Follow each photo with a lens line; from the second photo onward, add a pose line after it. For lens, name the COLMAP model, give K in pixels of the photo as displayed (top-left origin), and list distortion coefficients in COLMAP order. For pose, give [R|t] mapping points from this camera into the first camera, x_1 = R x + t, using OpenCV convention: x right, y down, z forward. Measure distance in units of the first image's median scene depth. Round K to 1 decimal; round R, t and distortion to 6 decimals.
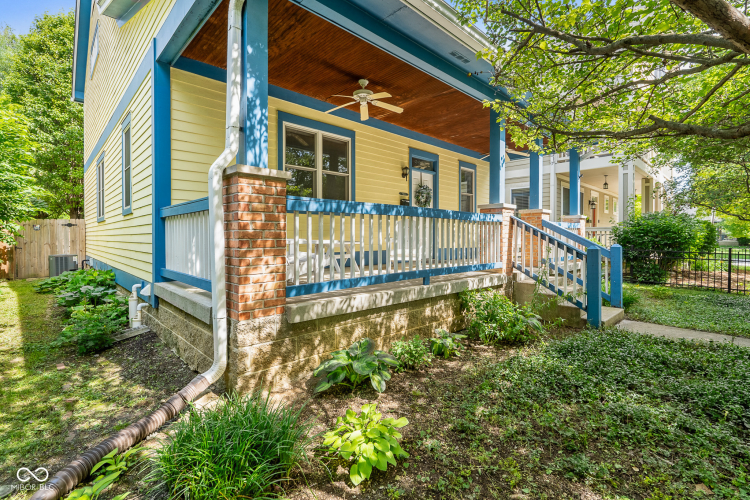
lens RADIAL K [[343.8, 0, 375.5], [0, 343.8, 239.4], [0, 0, 1]] dist [0.001072, 0.000087]
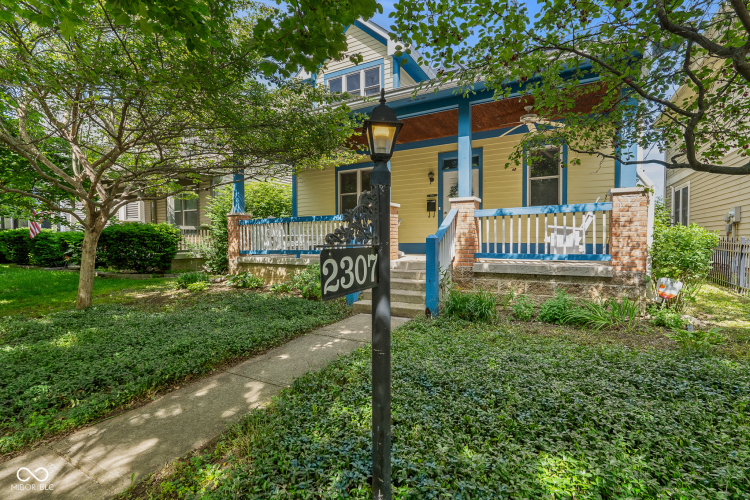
lens RADIAL K [[343.8, 0, 375.5], [0, 343.8, 239.4], [0, 0, 1]] dist [0.001072, 0.000087]
pose [[0.295978, -0.012012, -0.955119, 1.296944], [-0.010307, 0.999823, -0.015768, 0.039189], [0.955139, 0.014511, 0.295802, 0.555699]]
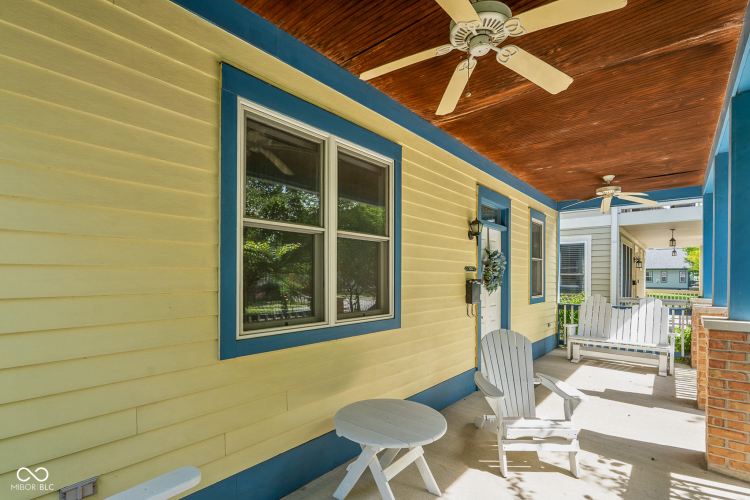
lens RADIAL K [[352.3, 0, 386.3], [0, 352.3, 276.1], [0, 0, 1]] dist [0.000606, 0.000073]
pose [[0.993360, 0.004435, 0.114964, -0.134578], [-0.003590, 0.999965, -0.007556, -0.133938], [-0.114993, 0.007093, 0.993341, 0.529006]]
